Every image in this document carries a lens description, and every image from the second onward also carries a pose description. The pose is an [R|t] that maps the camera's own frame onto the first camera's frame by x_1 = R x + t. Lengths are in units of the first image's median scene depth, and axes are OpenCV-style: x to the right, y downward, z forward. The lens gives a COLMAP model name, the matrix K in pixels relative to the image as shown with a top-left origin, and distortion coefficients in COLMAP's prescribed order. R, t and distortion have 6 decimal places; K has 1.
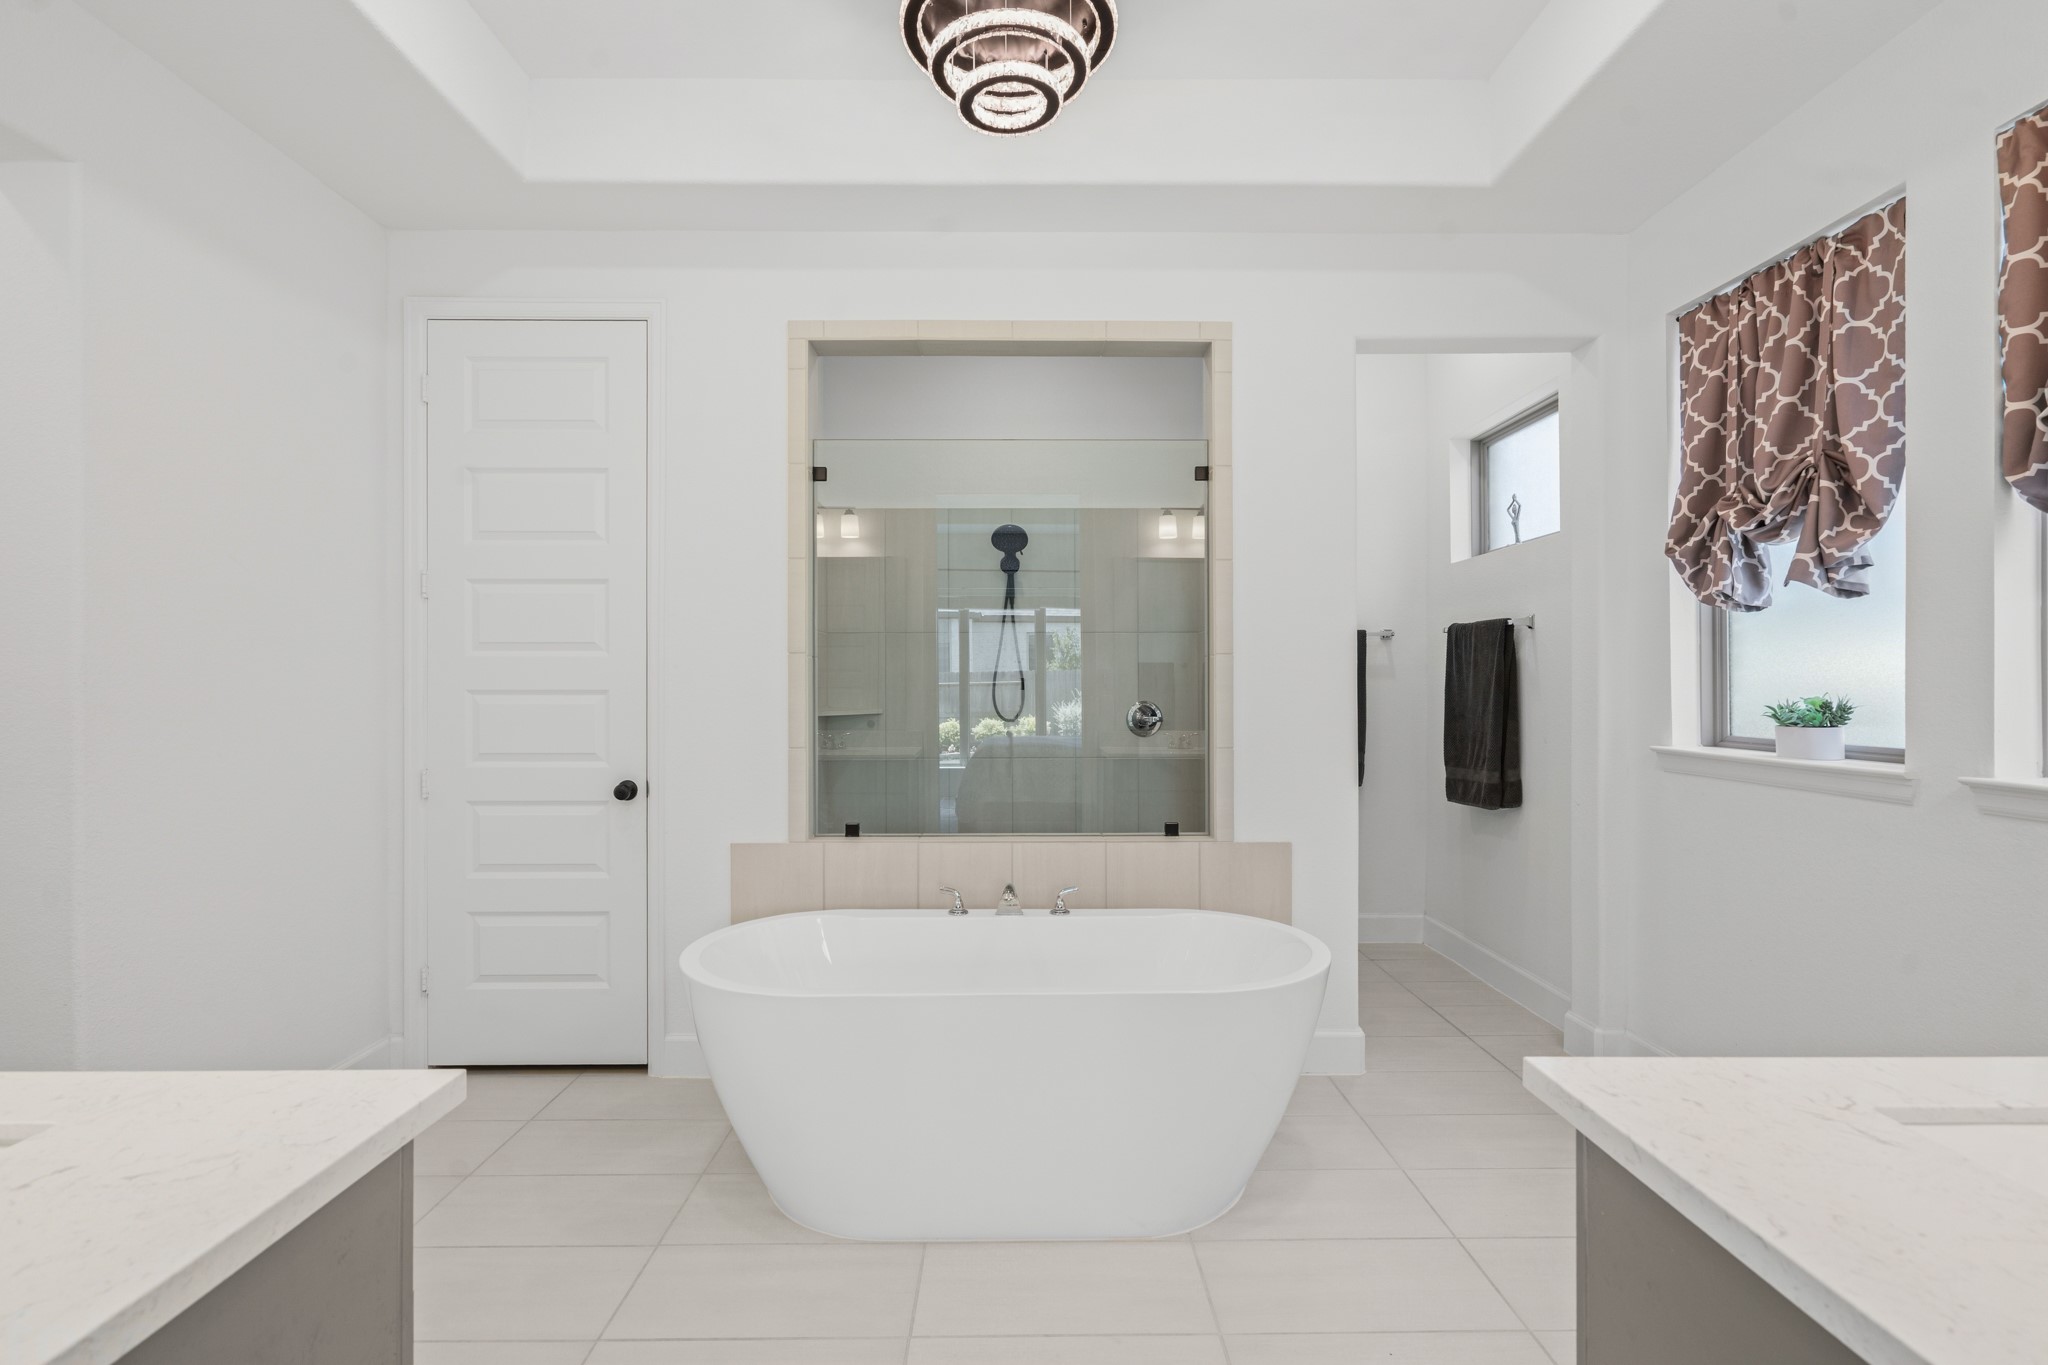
lens RADIAL K [[940.2, 0, 1021.2], [0, 940.2, 675.5], [0, 0, 1]] dist [-0.003910, 0.000772]
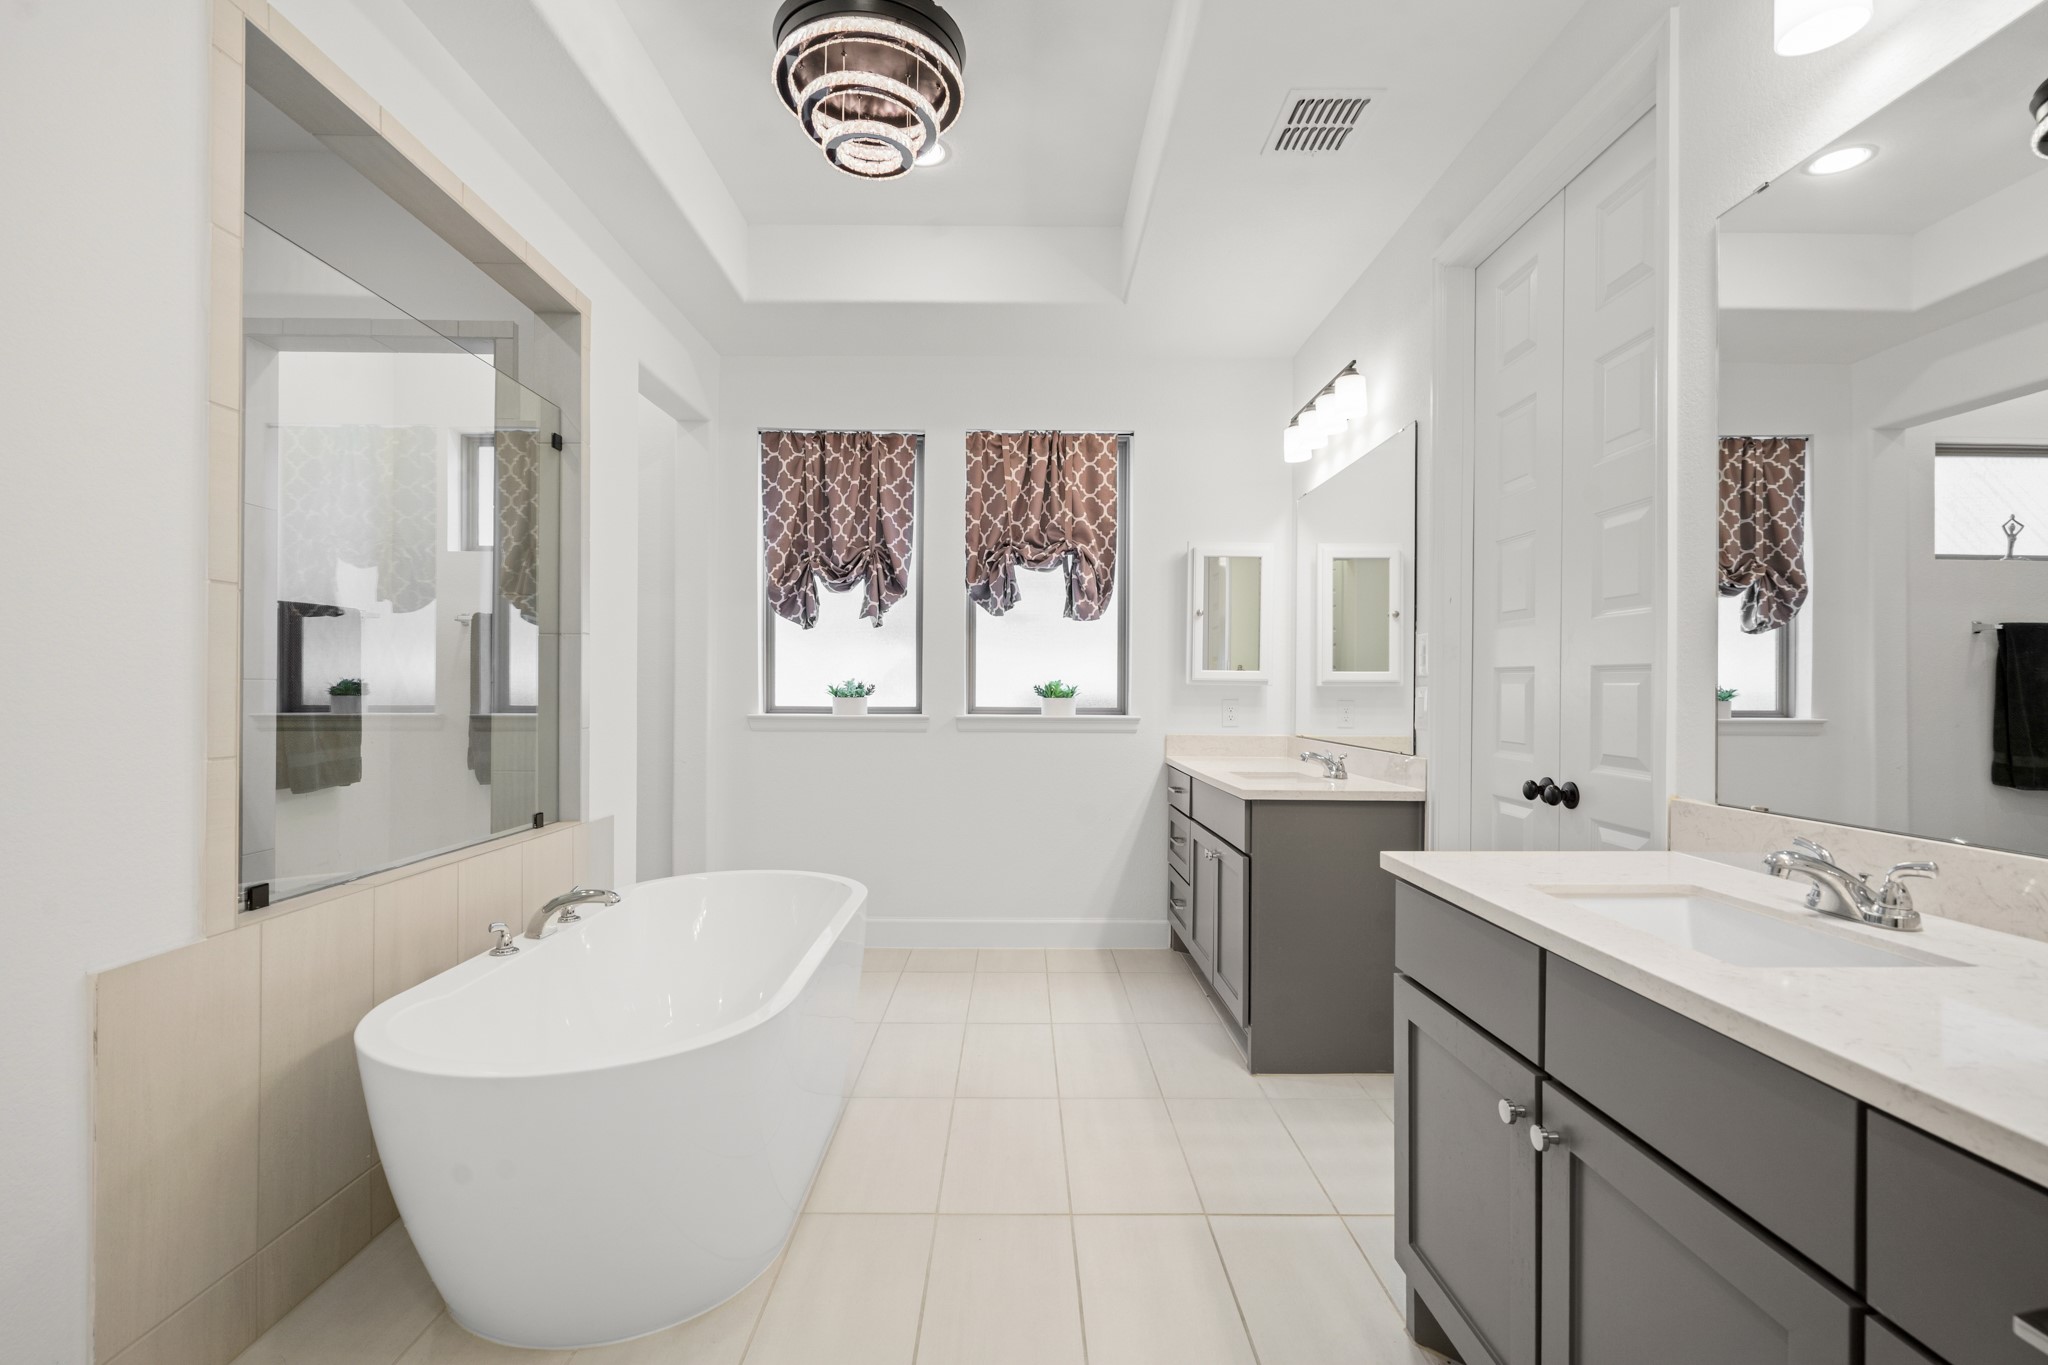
lens RADIAL K [[940.2, 0, 1021.2], [0, 940.2, 675.5], [0, 0, 1]] dist [-0.003910, 0.000772]
pose [[-0.014796, 0.025239, 0.999572, -0.920407], [-0.009925, 0.999628, -0.025387, 0.052498], [-0.999841, -0.010297, -0.014540, 0.674164]]
